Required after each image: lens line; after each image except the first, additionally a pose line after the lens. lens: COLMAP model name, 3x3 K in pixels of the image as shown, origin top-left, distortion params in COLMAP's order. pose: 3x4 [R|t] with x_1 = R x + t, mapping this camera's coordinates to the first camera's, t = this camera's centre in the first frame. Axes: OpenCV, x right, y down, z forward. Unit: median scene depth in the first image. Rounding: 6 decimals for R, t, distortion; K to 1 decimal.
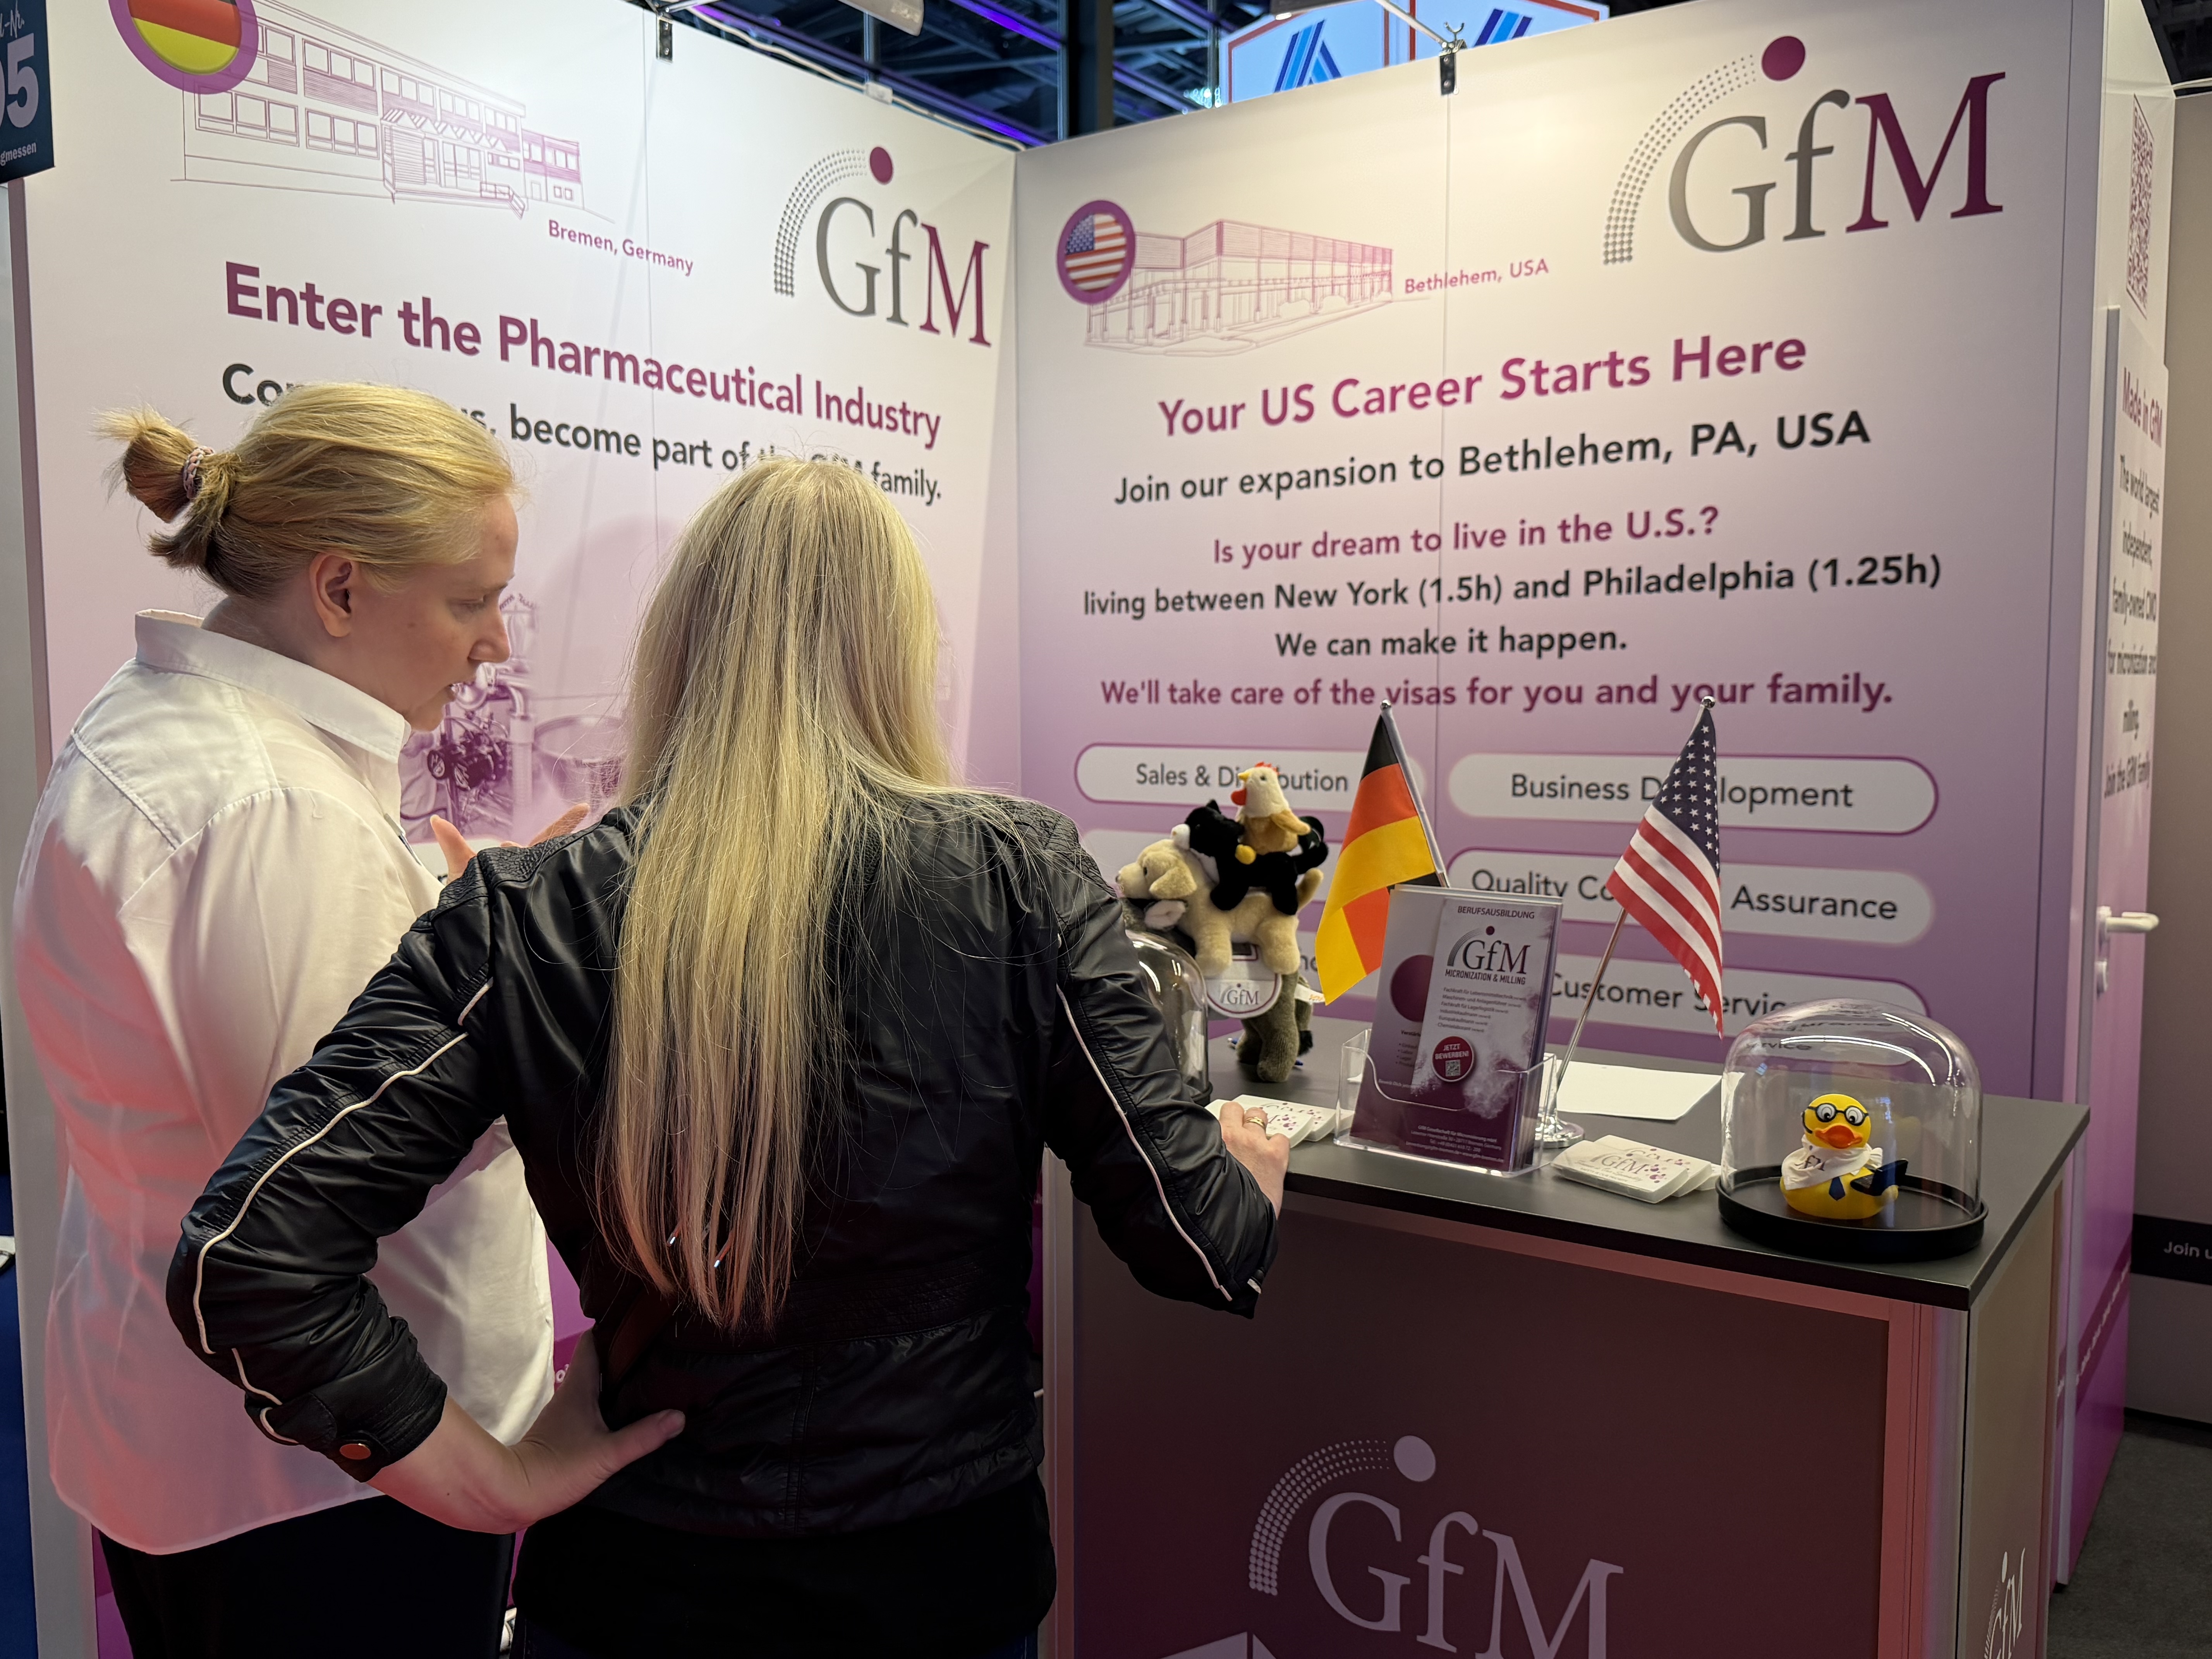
lens RADIAL K [[1785.4, 0, 1100.9], [0, 1785.4, 873.9], [0, 0, 1]] dist [0.129757, -0.276040]
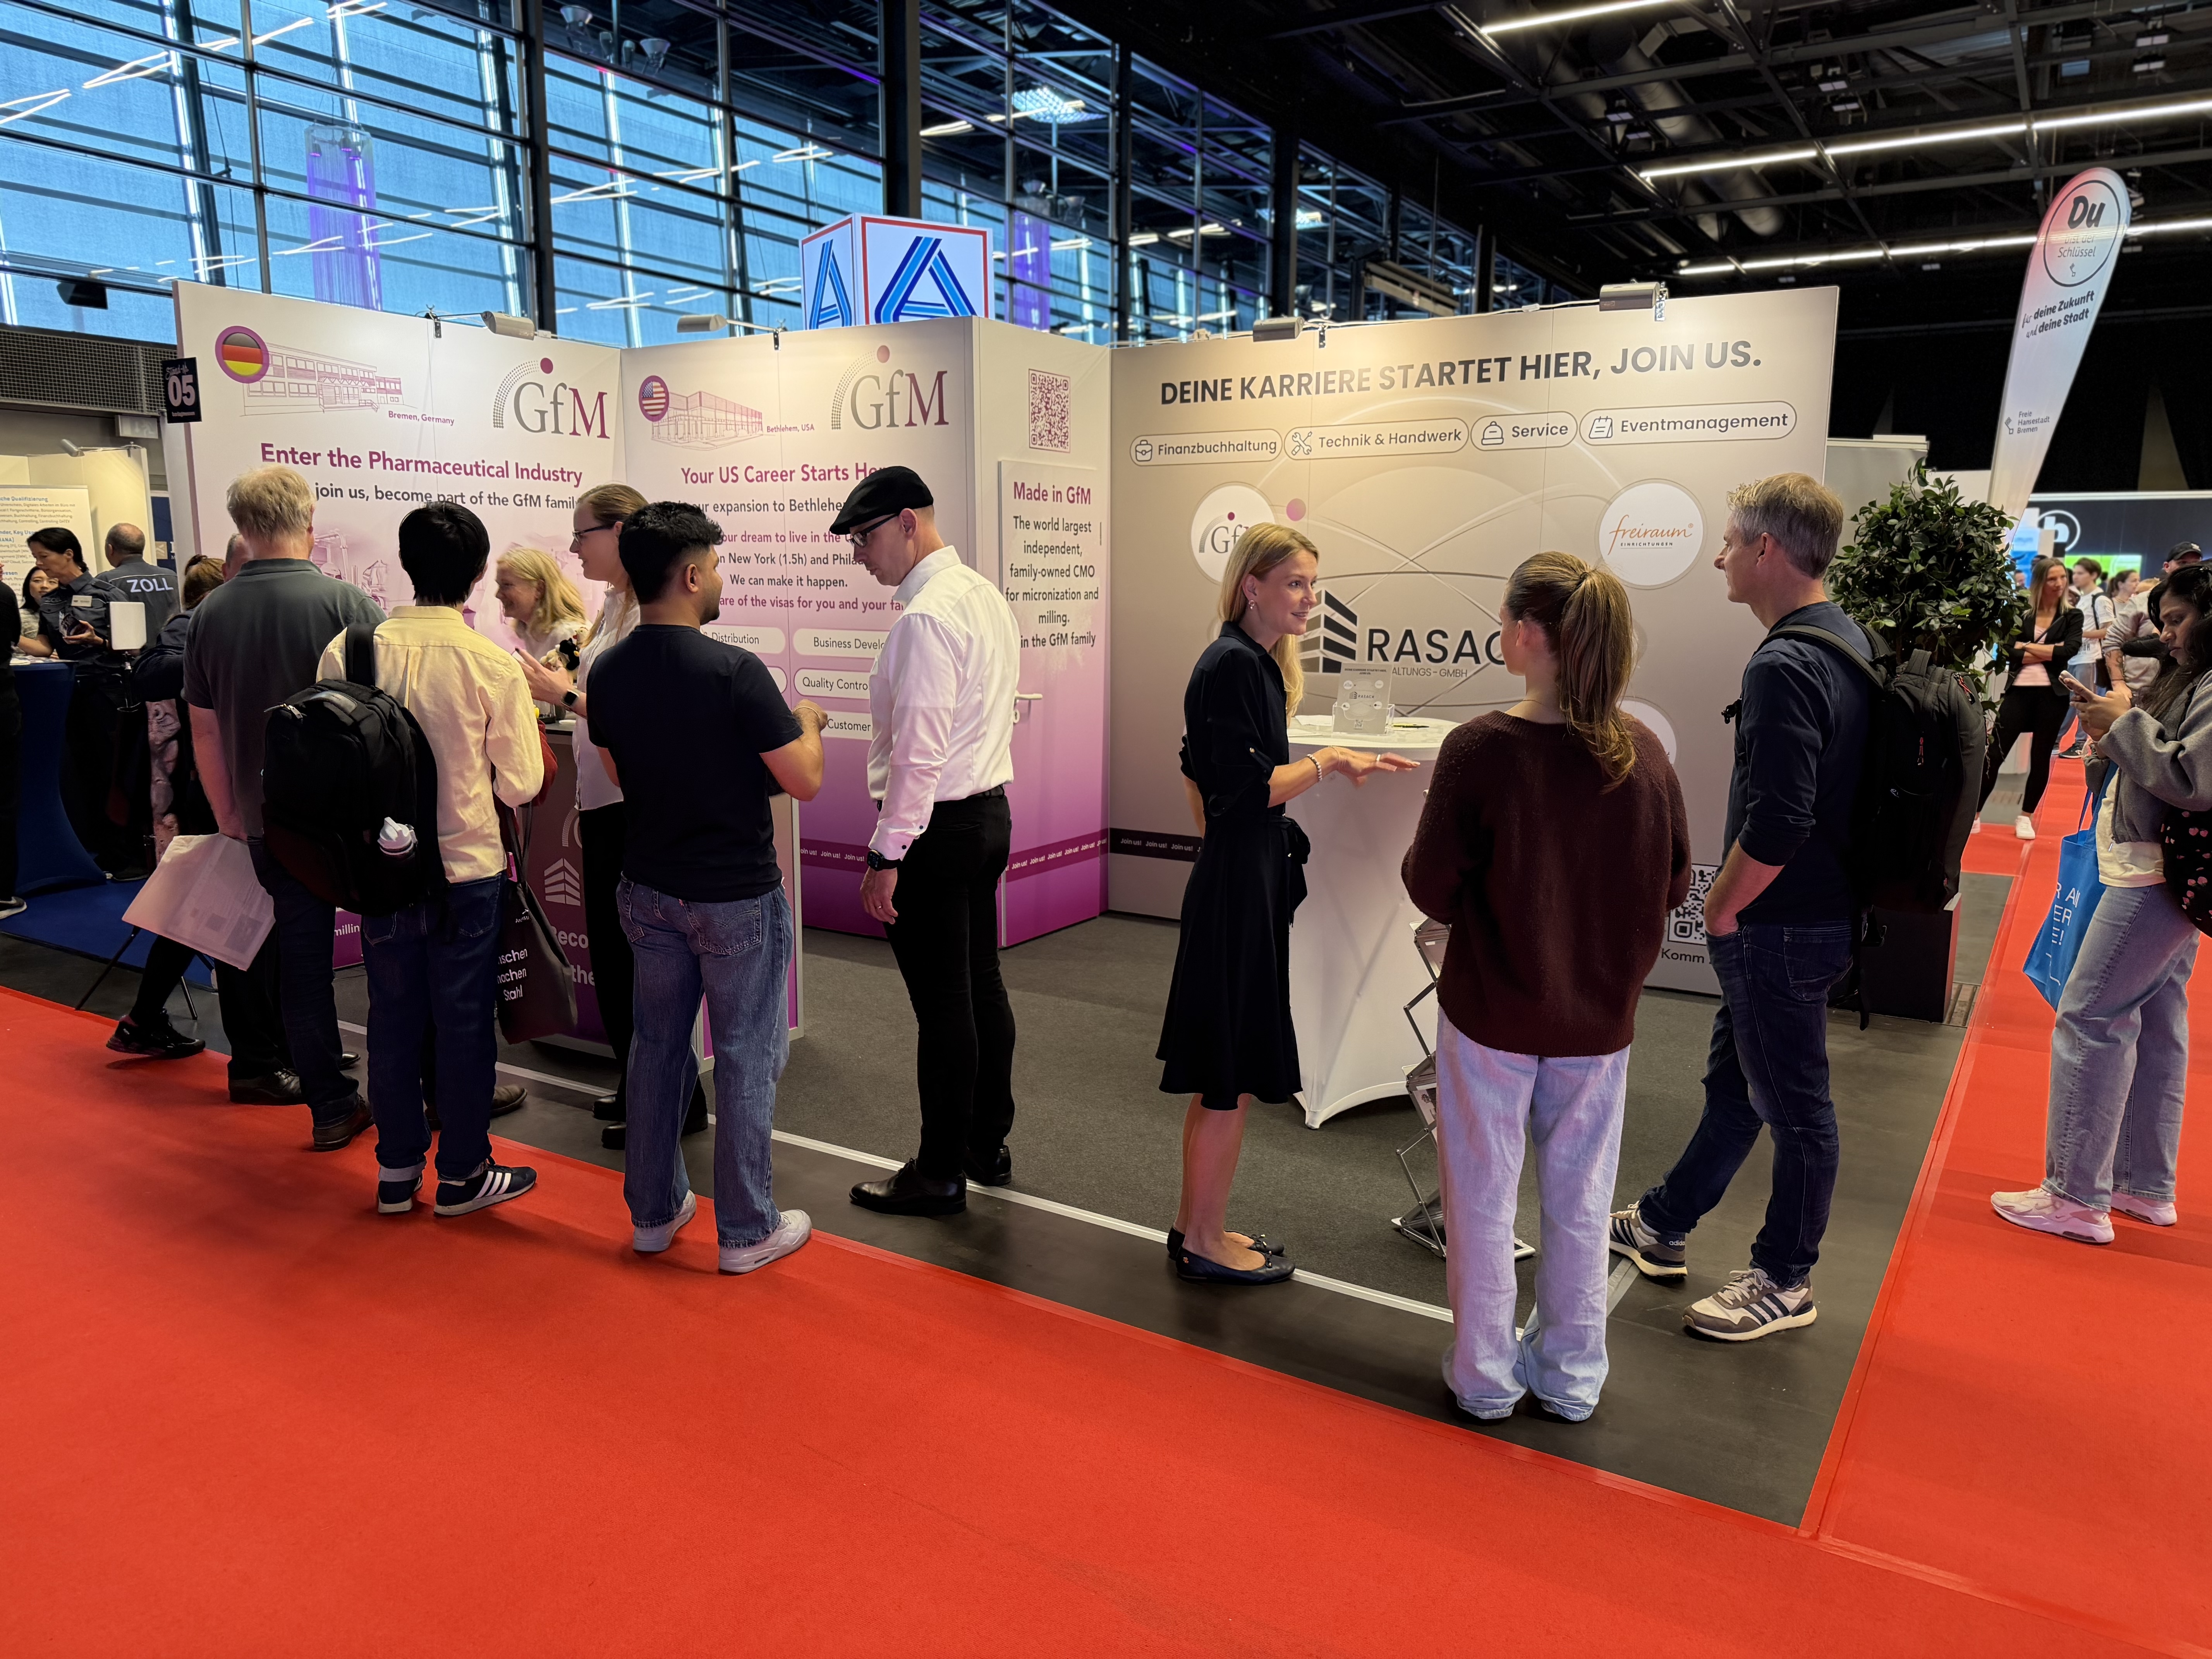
lens RADIAL K [[1549.8, 0, 1095.9], [0, 1549.8, 859.2], [0, 0, 1]] dist [0.099942, -0.171494]
pose [[0.998250, -0.000062, 0.059130, 0.489220], [-0.004602, 0.996885, 0.078730, 0.076733], [-0.058950, -0.078865, 0.995141, -1.146963]]
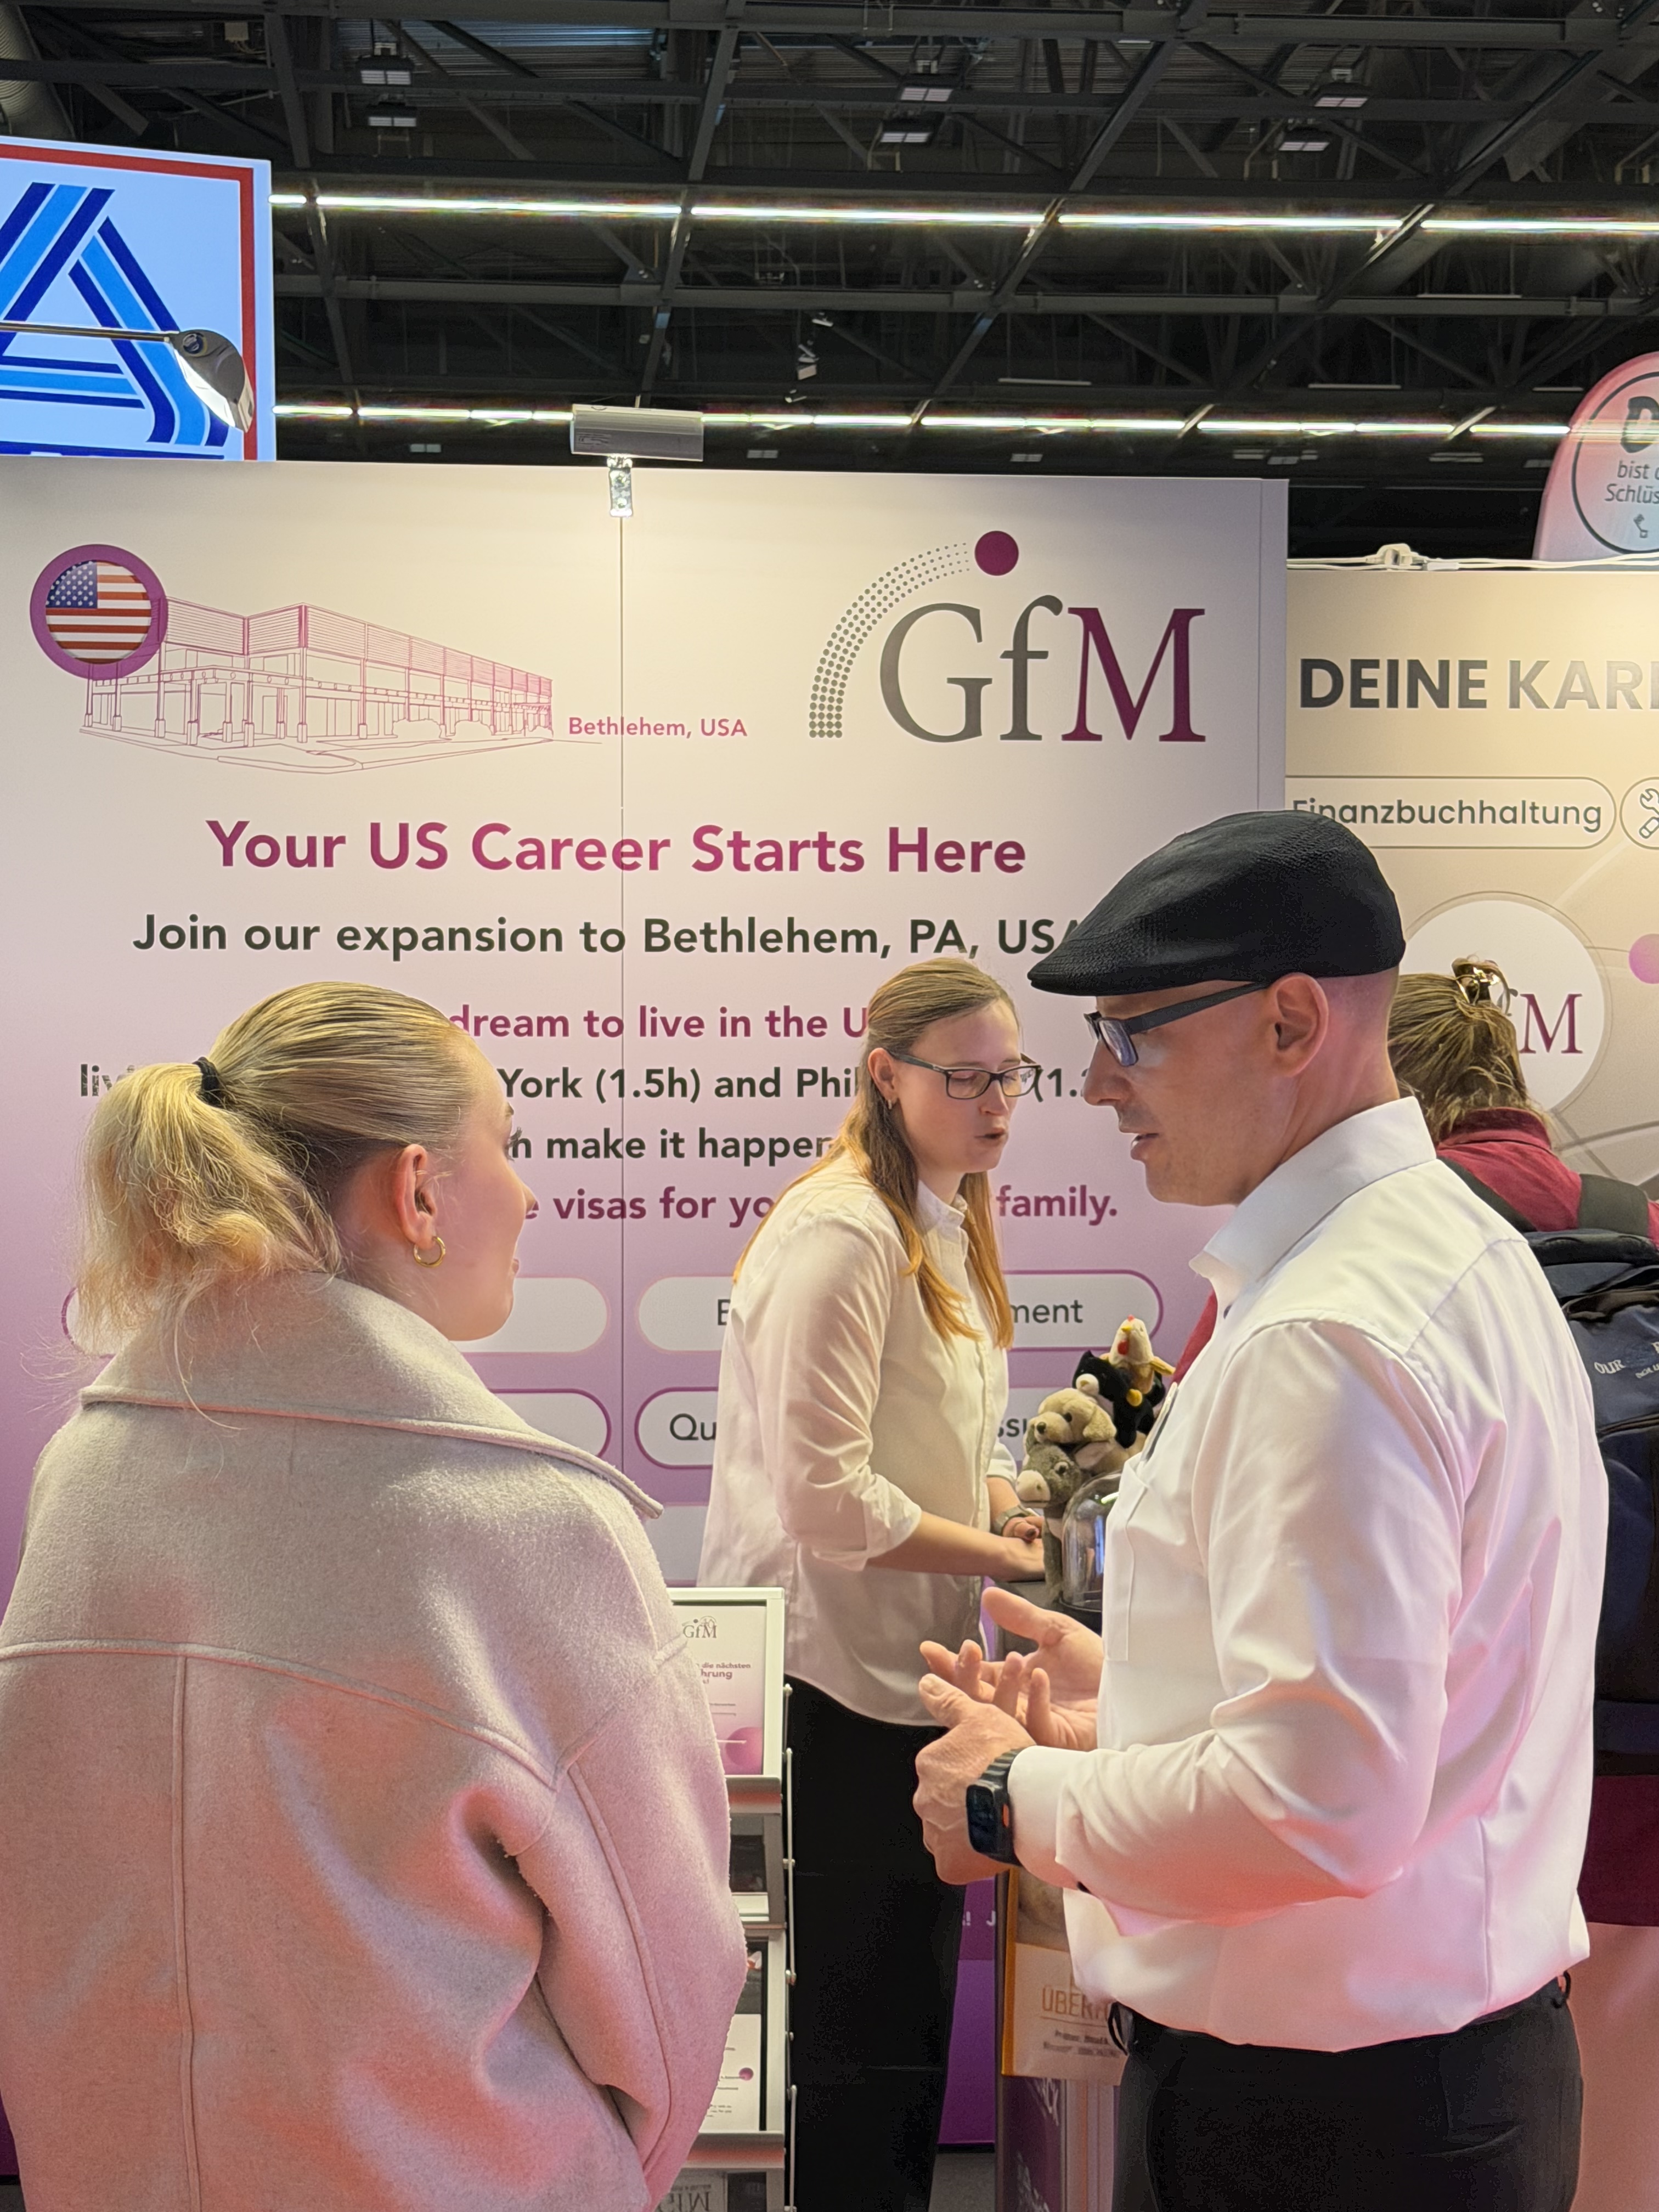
lens RADIAL K [[3572.0, 0, 820.7], [0, 3572.0, 1147.3], [0, 0, 1]] dist [0.107890, 0.054066]
pose [[0.751983, -0.015087, 0.659010, -0.860746], [0.063244, 0.996777, -0.049347, -0.041156], [-0.656141, 0.078786, 0.750514, -0.315964]]
